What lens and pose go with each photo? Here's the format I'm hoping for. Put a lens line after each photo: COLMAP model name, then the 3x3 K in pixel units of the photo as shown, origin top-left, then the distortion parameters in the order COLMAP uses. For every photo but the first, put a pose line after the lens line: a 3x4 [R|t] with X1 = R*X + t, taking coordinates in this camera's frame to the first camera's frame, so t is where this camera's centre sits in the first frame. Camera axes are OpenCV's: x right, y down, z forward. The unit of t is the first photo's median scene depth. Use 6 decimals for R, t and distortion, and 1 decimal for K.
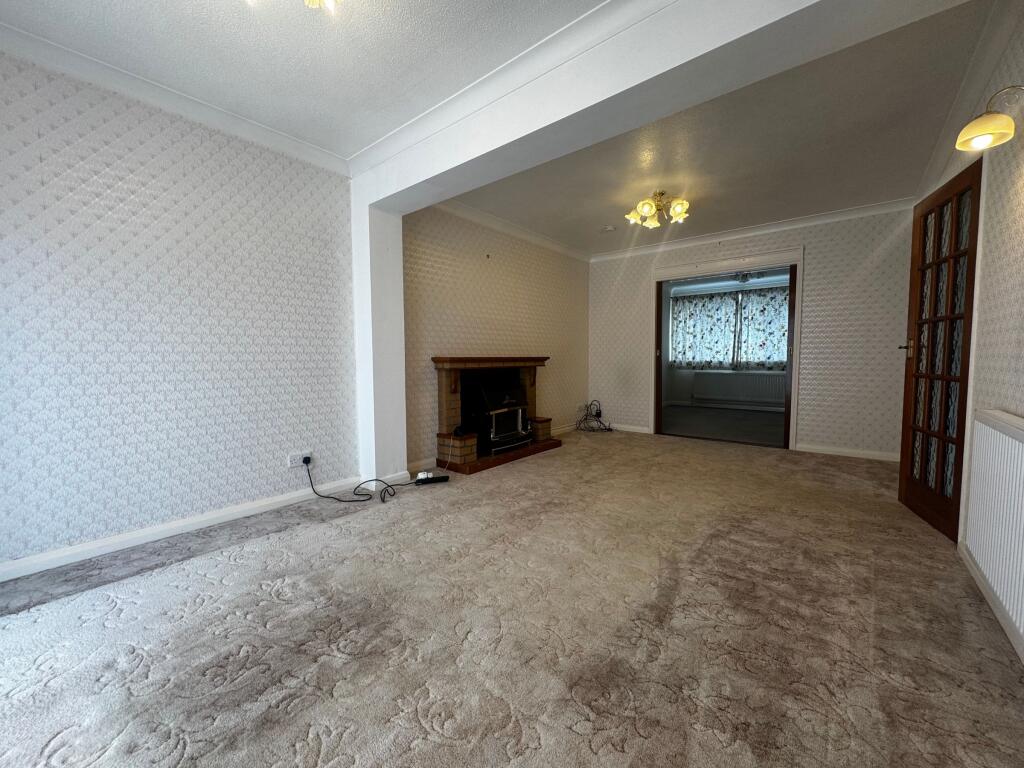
lens RADIAL K [[412.0, 0, 515.1], [0, 412.0, 384.8], [0, 0, 1]] dist [-0.000051, 0.000078]
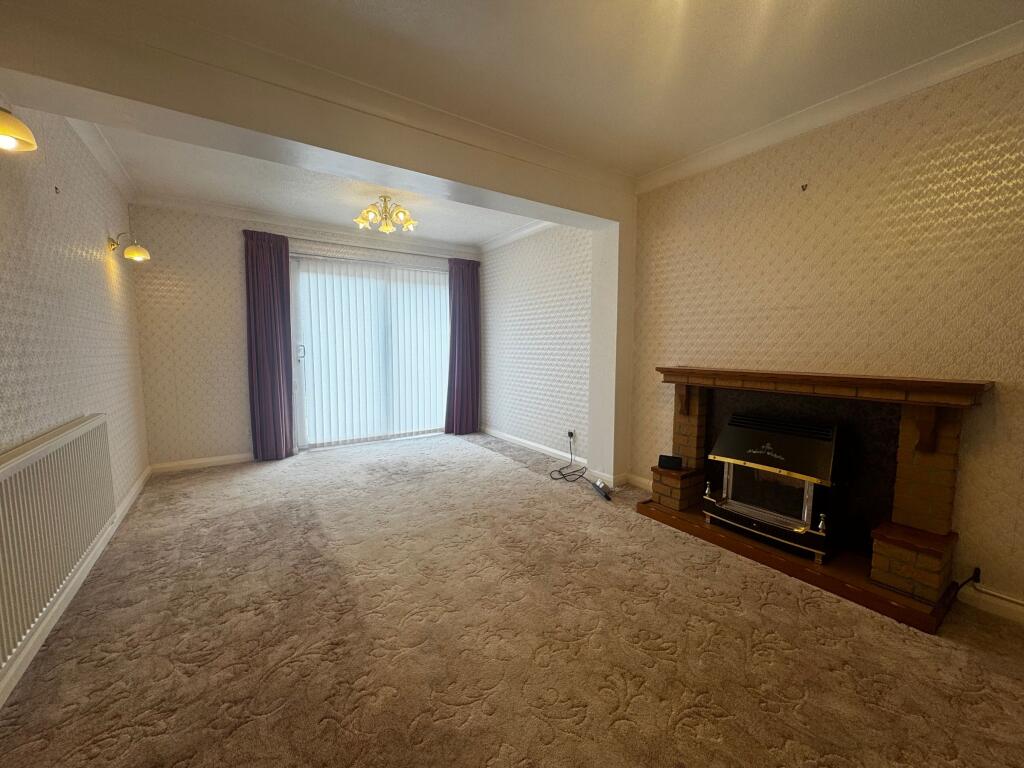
lens RADIAL K [[412.0, 0, 515.1], [0, 412.0, 384.8], [0, 0, 1]] dist [-0.000051, 0.000078]
pose [[-0.281546, 0.100055, -0.954317, 0.876445], [-0.064159, 0.990360, 0.122763, -0.145888], [0.957400, 0.095791, -0.272413, 1.181081]]
